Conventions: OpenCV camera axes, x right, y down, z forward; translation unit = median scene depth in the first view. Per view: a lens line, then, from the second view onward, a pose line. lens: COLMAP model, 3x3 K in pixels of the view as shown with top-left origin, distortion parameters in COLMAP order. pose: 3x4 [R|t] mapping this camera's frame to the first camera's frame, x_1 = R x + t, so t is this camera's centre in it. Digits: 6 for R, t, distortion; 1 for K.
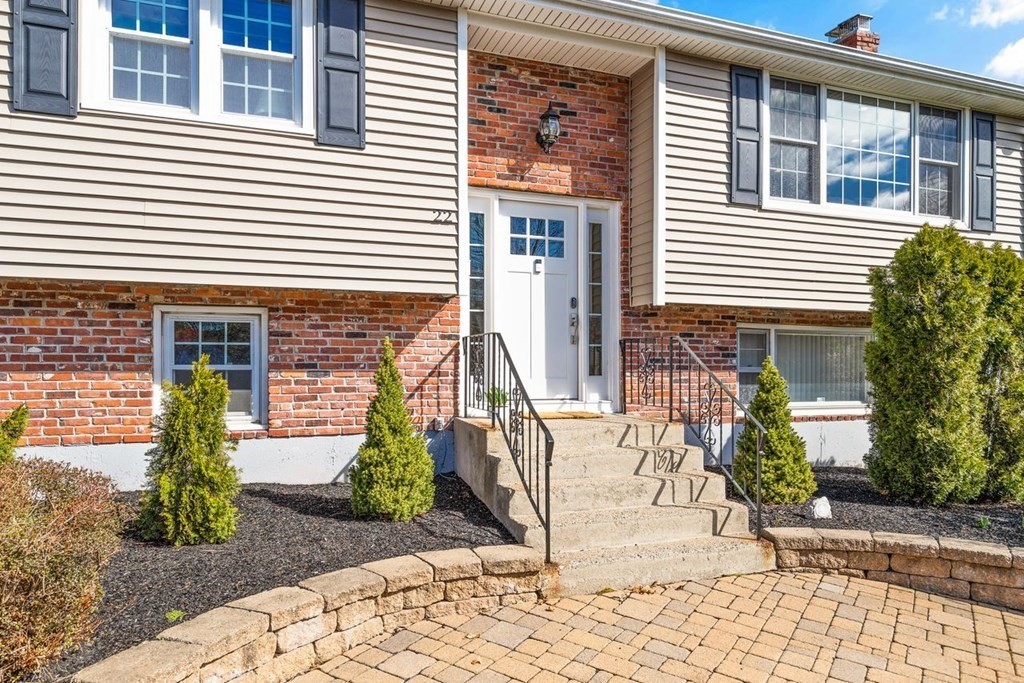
lens RADIAL K [[620.7, 0, 512.1], [0, 620.7, 363.2], [0, 0, 1]] dist [0.002317, -0.000942]
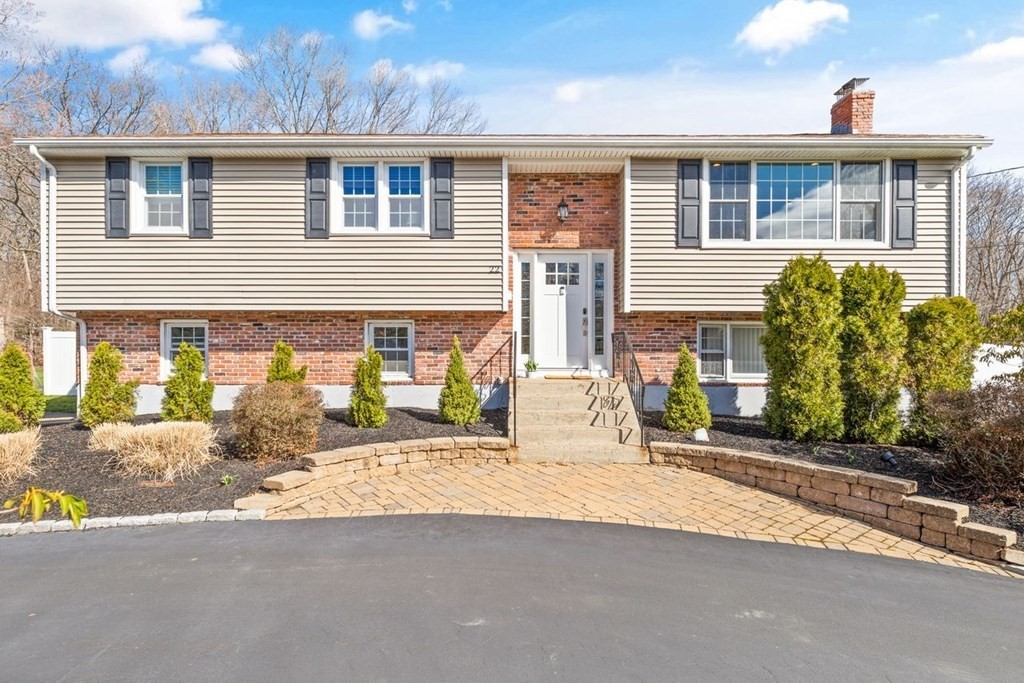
lens RADIAL K [[471.3, 0, 514.9], [0, 471.3, 347.6], [0, 0, 1]] dist [0.001851, -0.000052]
pose [[0.944068, -0.000606, -0.329749, 0.392336], [0.001290, 0.999997, 0.001856, -0.001729], [0.329747, -0.002178, 0.944067, -0.309172]]
